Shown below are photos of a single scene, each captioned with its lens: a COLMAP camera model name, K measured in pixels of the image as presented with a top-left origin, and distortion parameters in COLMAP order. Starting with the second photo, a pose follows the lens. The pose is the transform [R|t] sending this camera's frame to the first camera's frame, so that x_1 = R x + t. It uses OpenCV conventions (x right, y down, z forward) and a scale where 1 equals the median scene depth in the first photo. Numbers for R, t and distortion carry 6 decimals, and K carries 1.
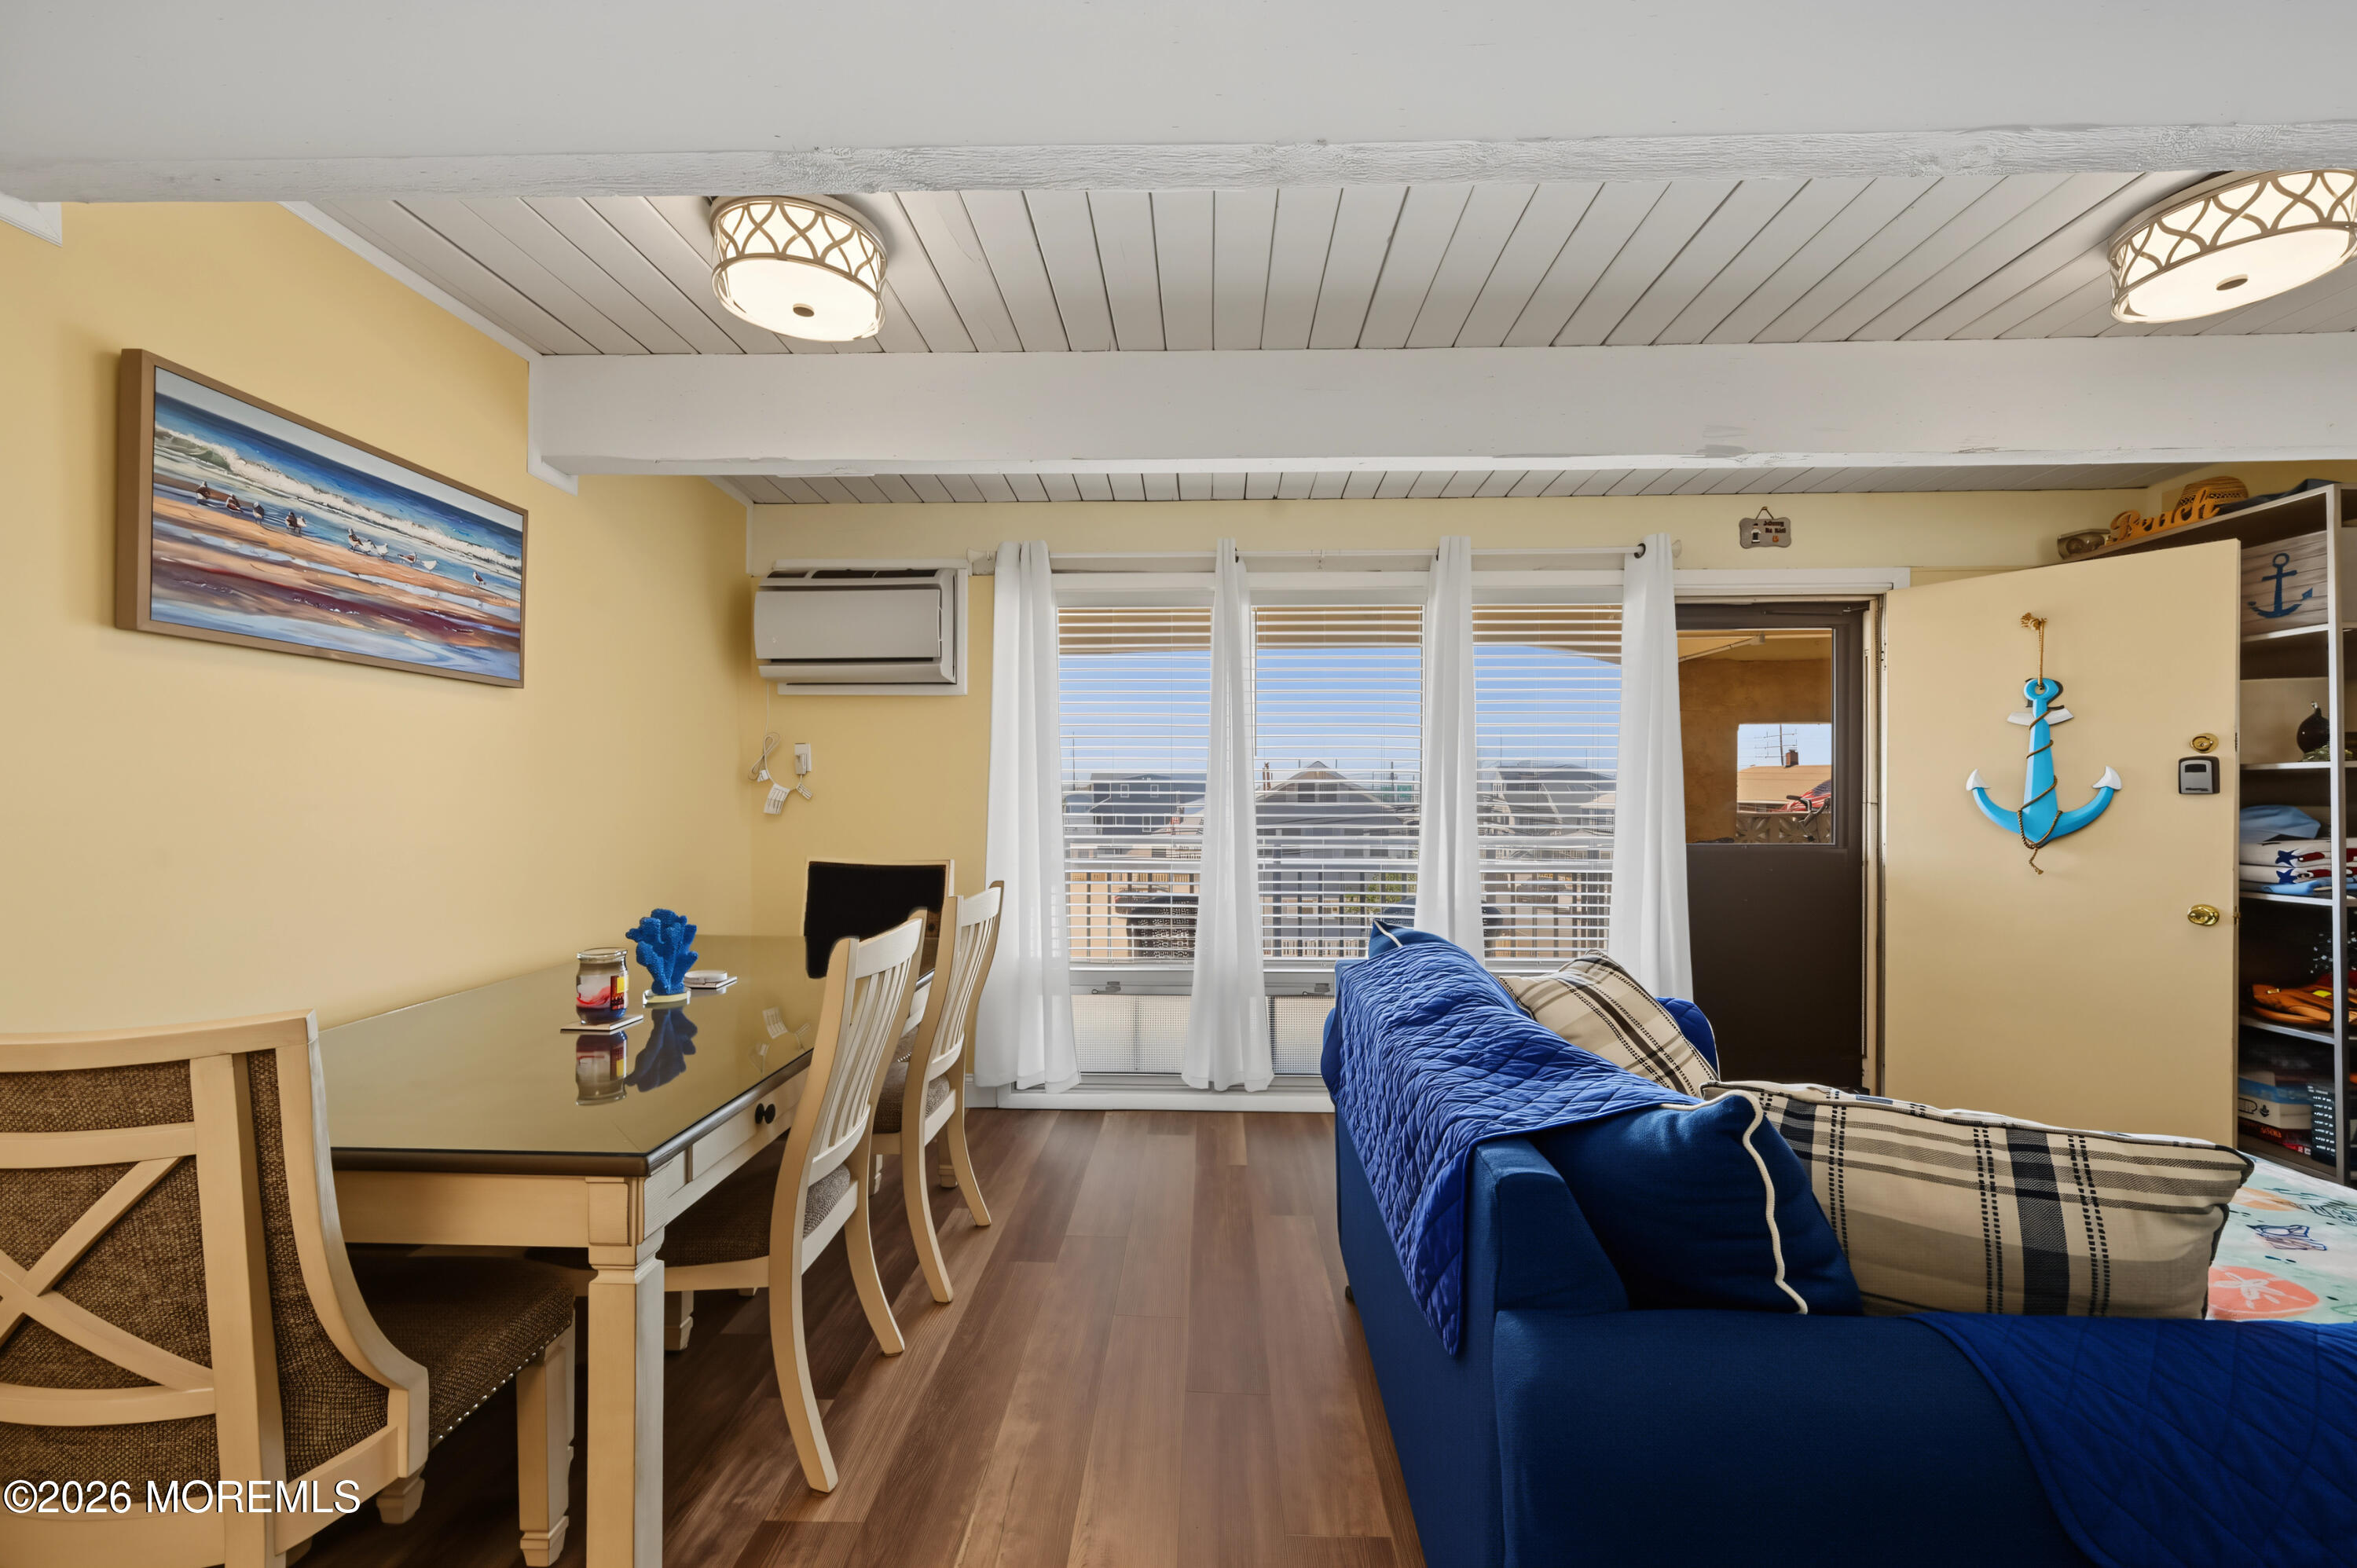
lens RADIAL K [[935.7, 0, 1179.5], [0, 935.7, 789.1], [0, 0, 1]] dist [-0.000179, 0.000589]
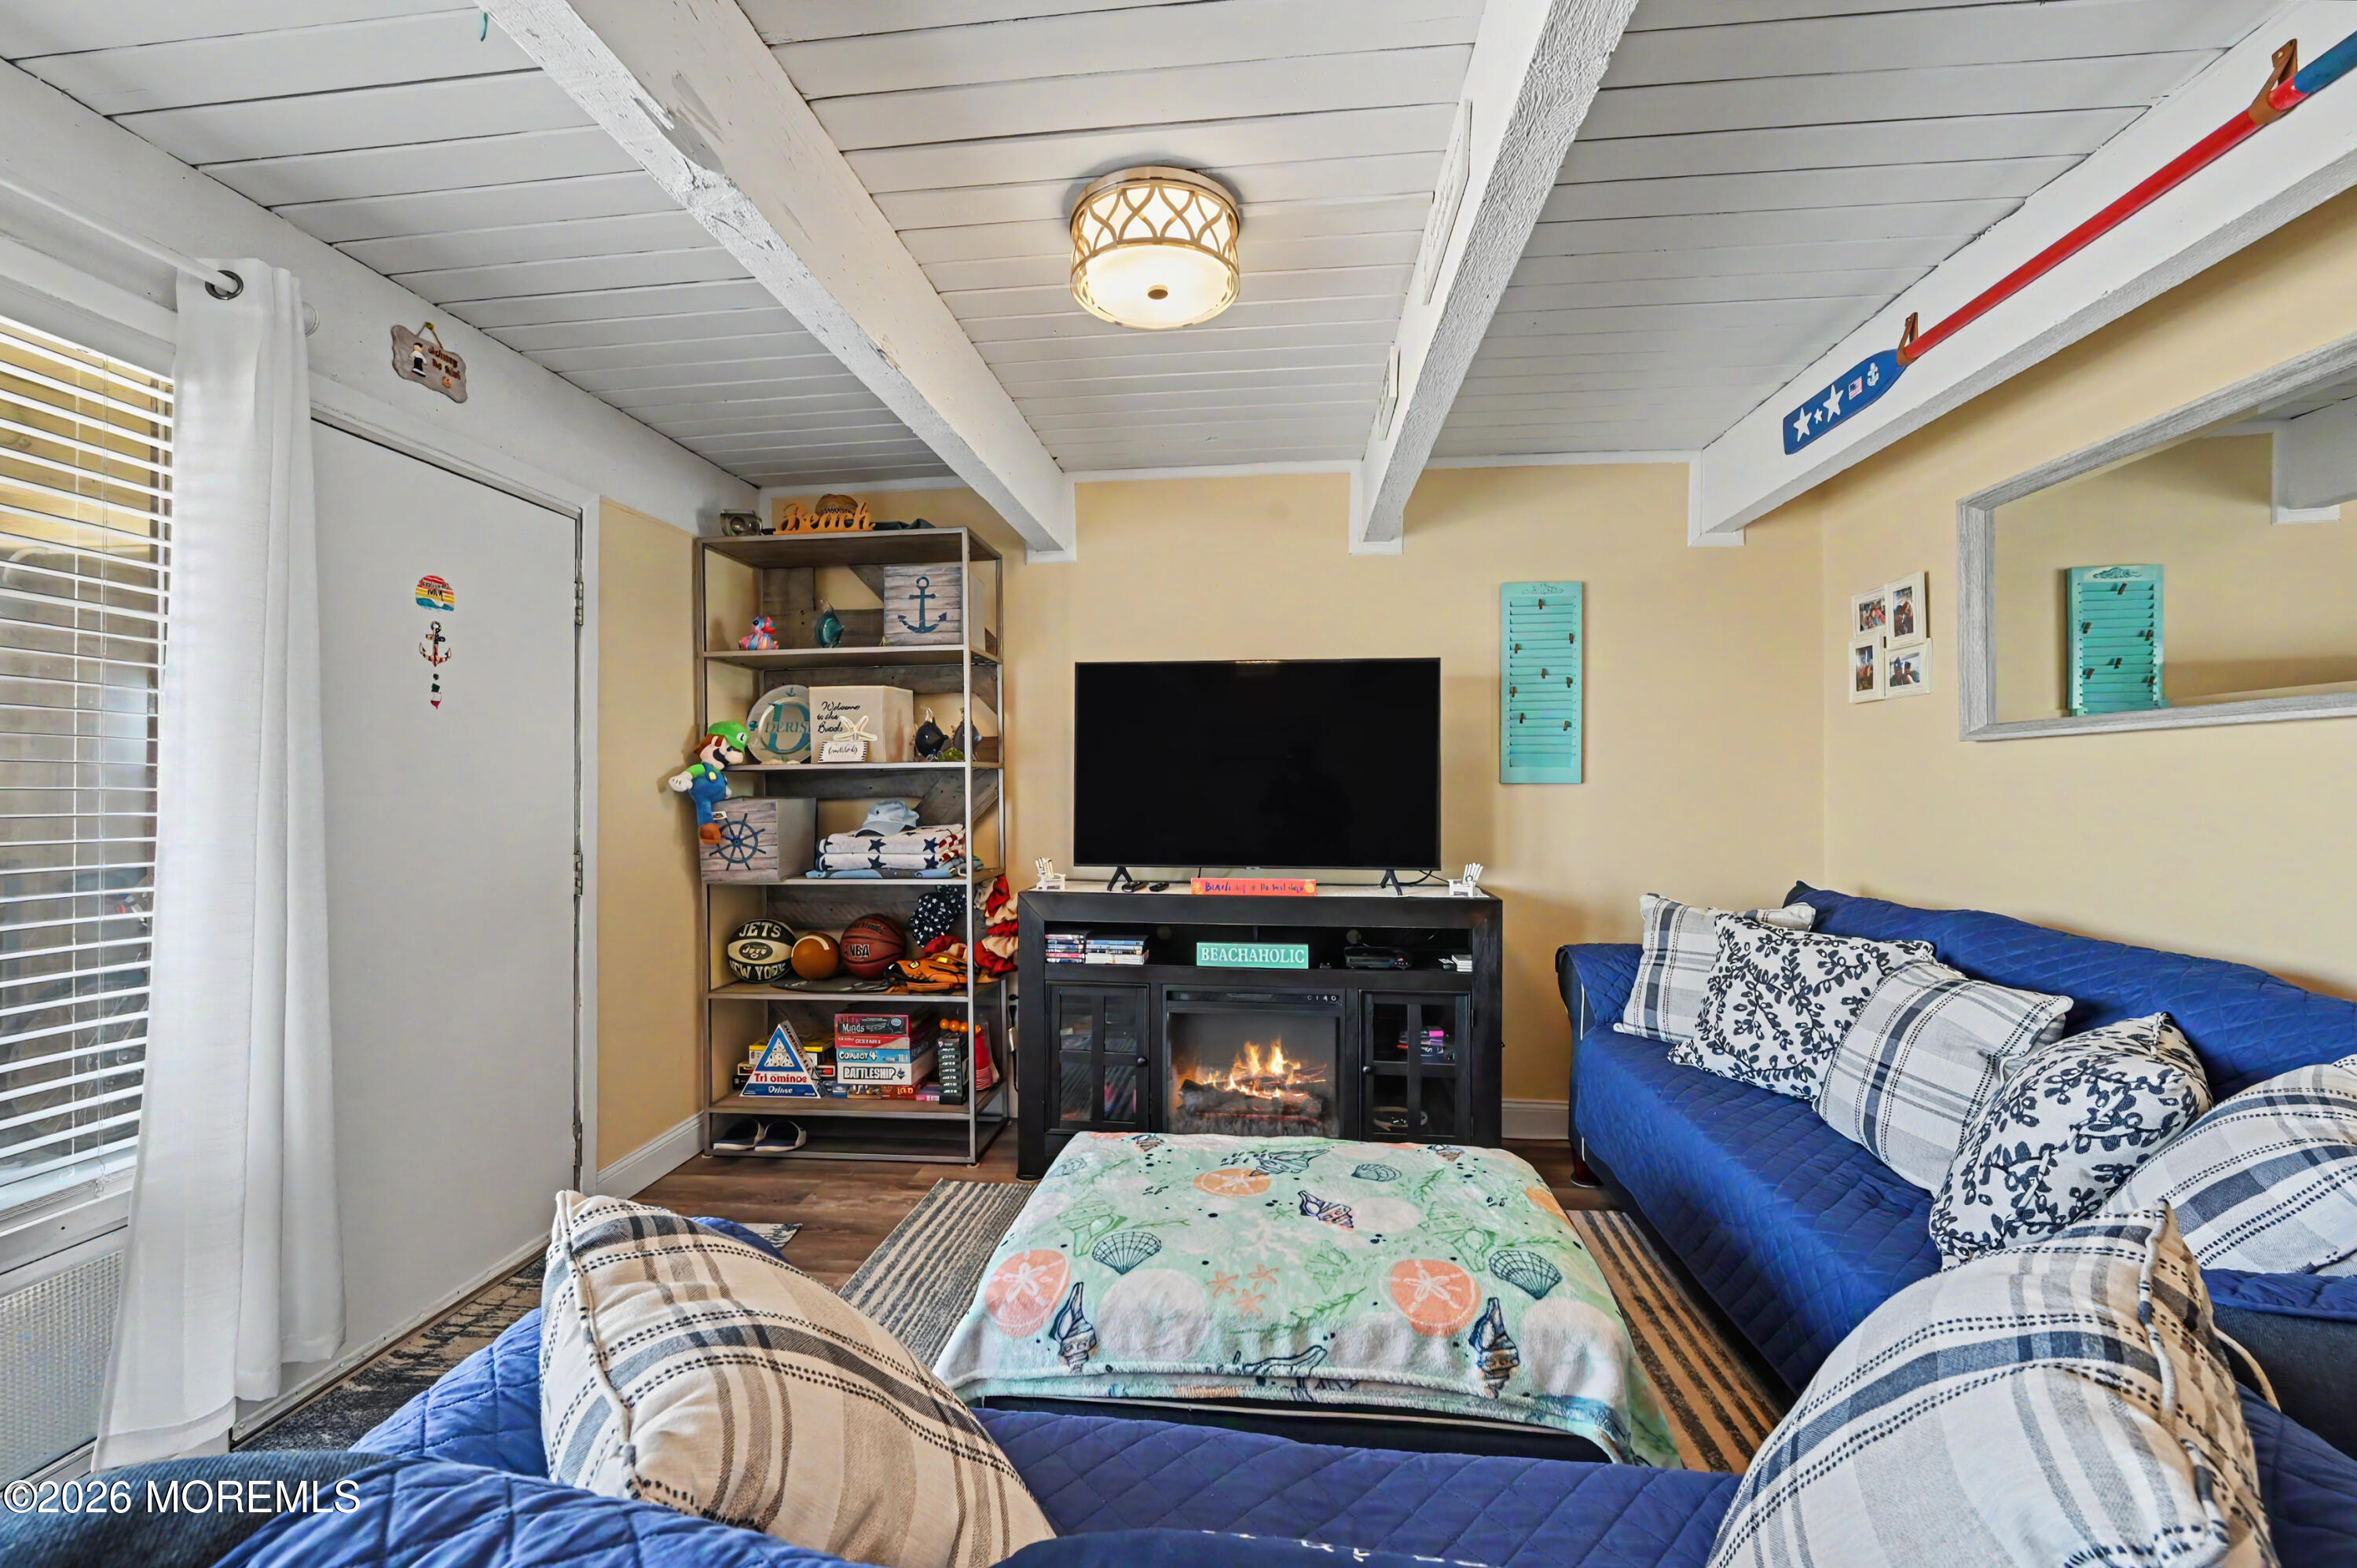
lens RADIAL K [[935.7, 0, 1172.7], [0, 935.7, 787.6], [0, 0, 1]] dist [-0.000179, 0.000589]
pose [[0.081657, -0.000004, 0.996660, 0.094999], [0.003421, 0.999994, -0.000276, 0.004959], [-0.996655, 0.003432, 0.081657, 0.781522]]
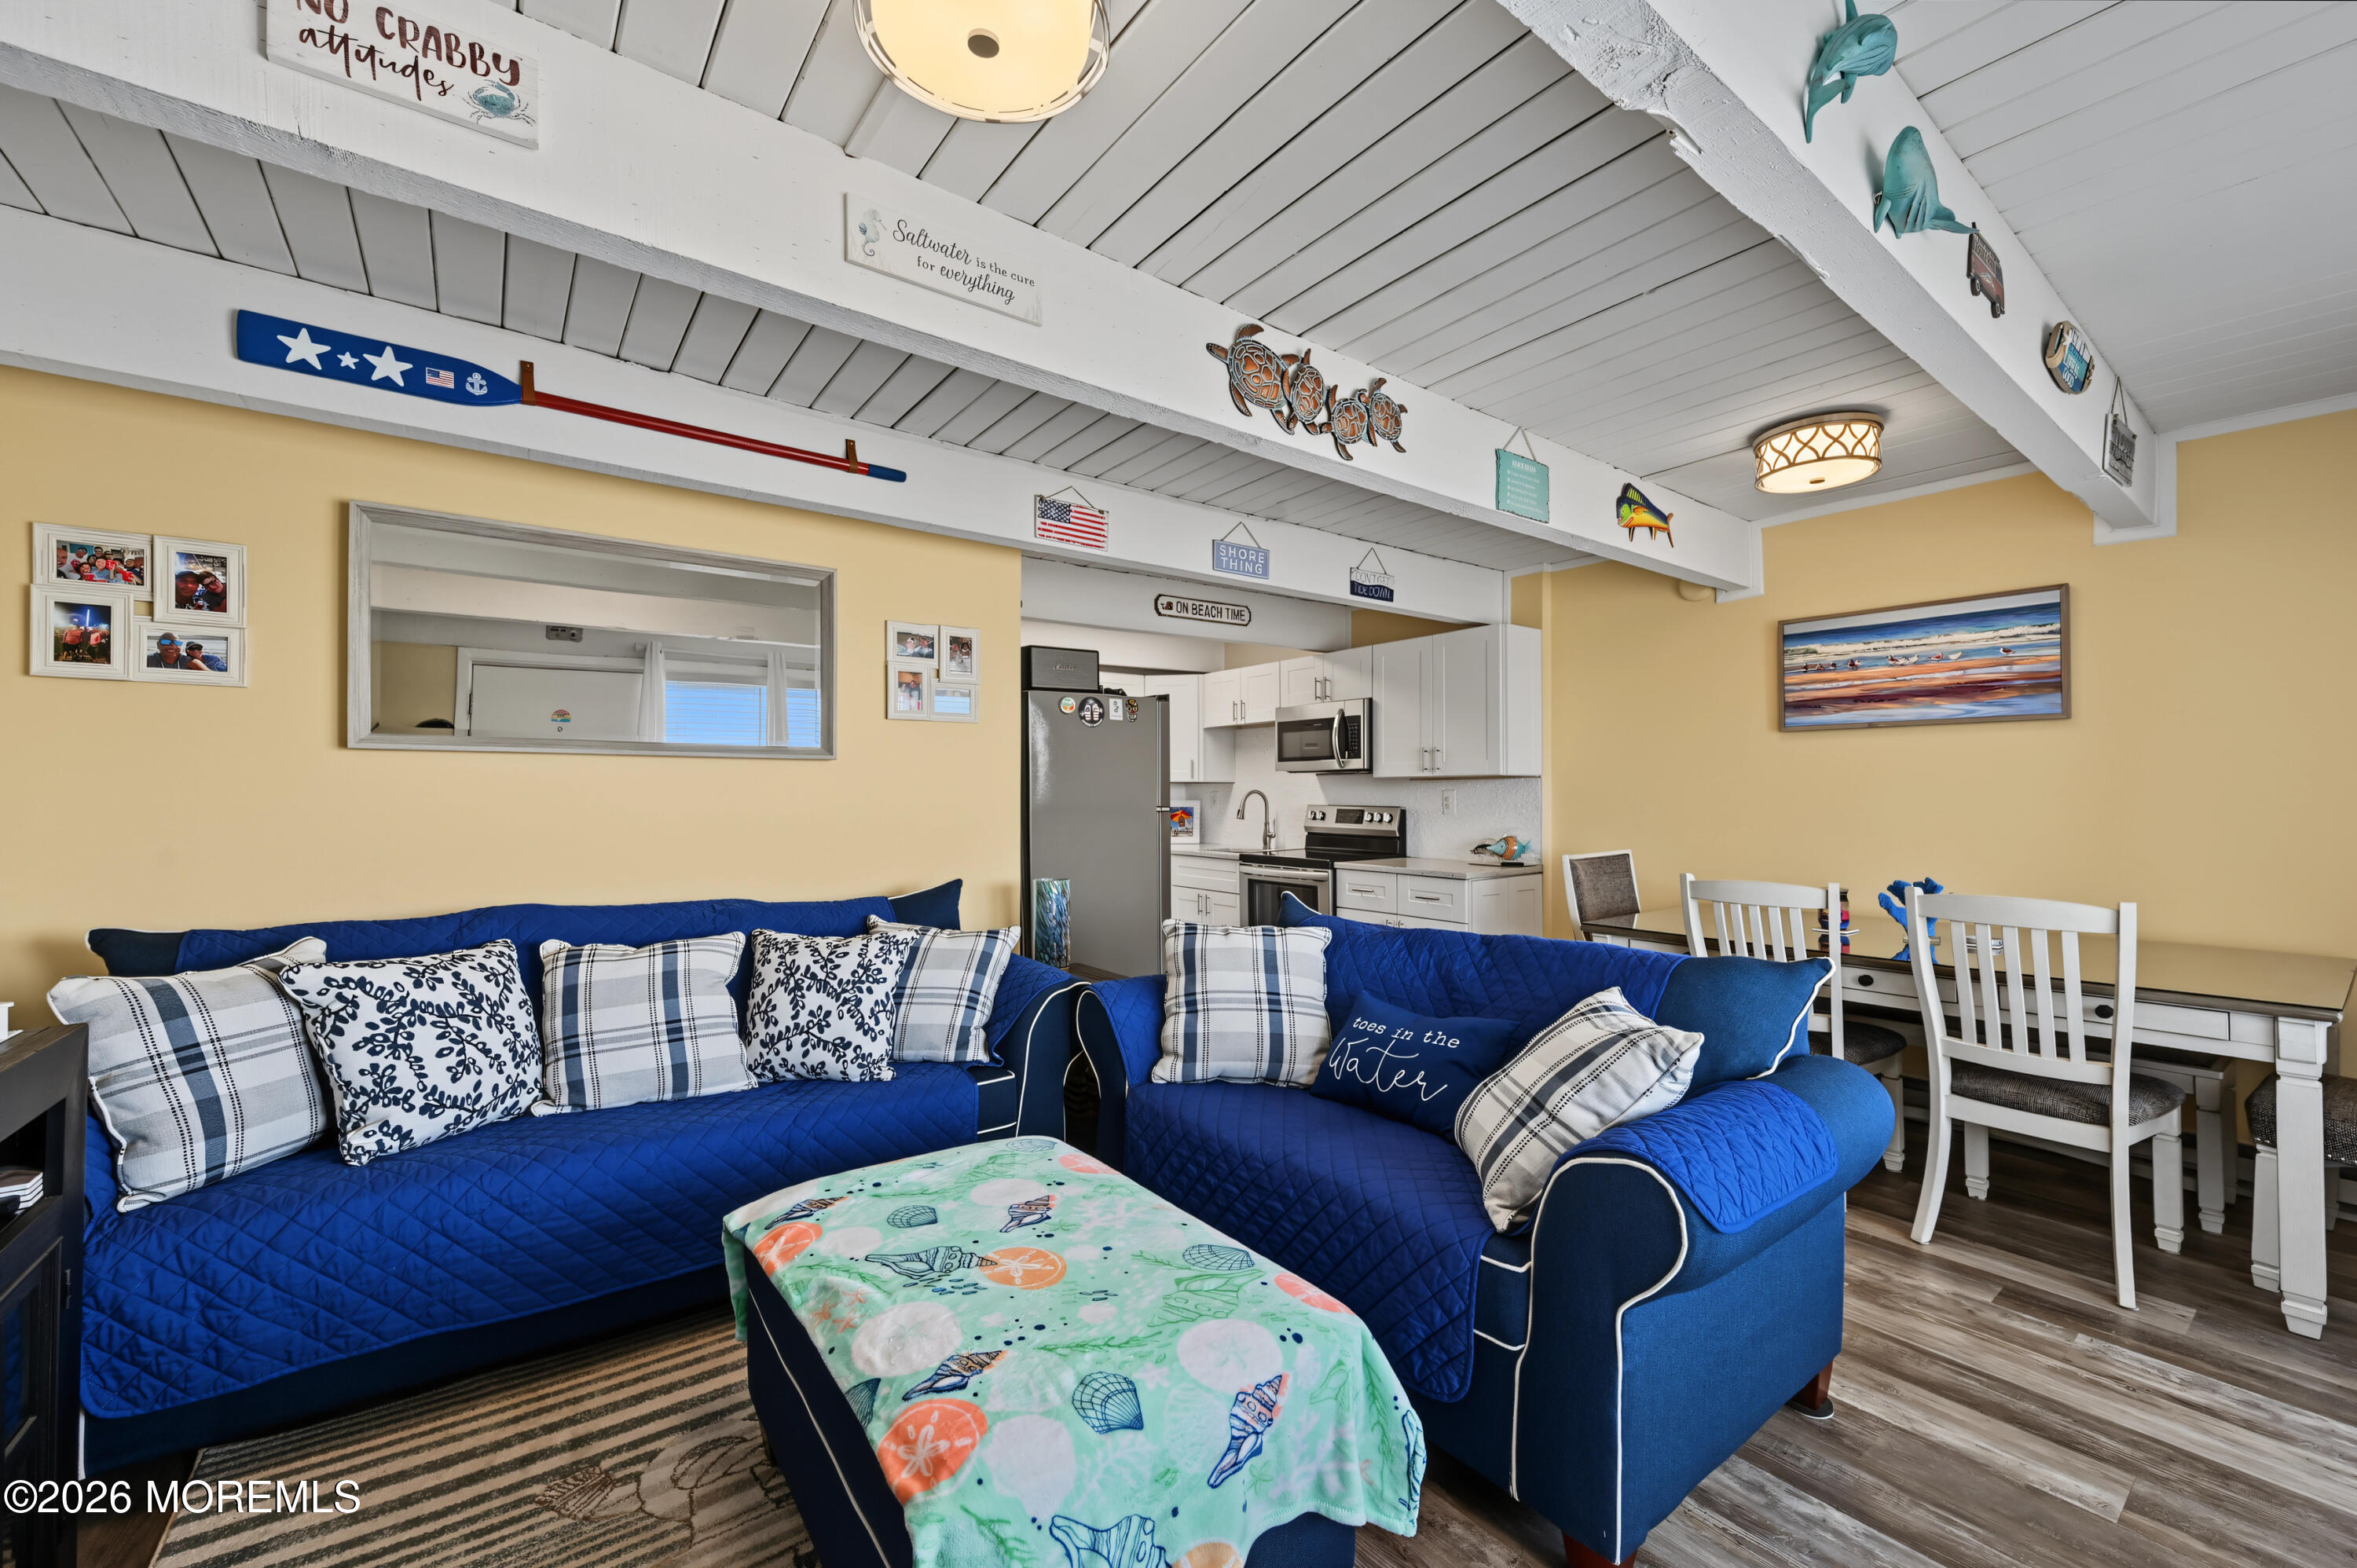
lens RADIAL K [[935.7, 0, 1177.6], [0, 935.7, 784.8], [0, 0, 1]] dist [-0.000179, 0.000589]
pose [[-0.780476, -0.011093, -0.625088, 1.229728], [-0.001910, 0.999880, -0.015359, 0.010050], [0.625183, -0.010793, -0.780403, 1.386985]]
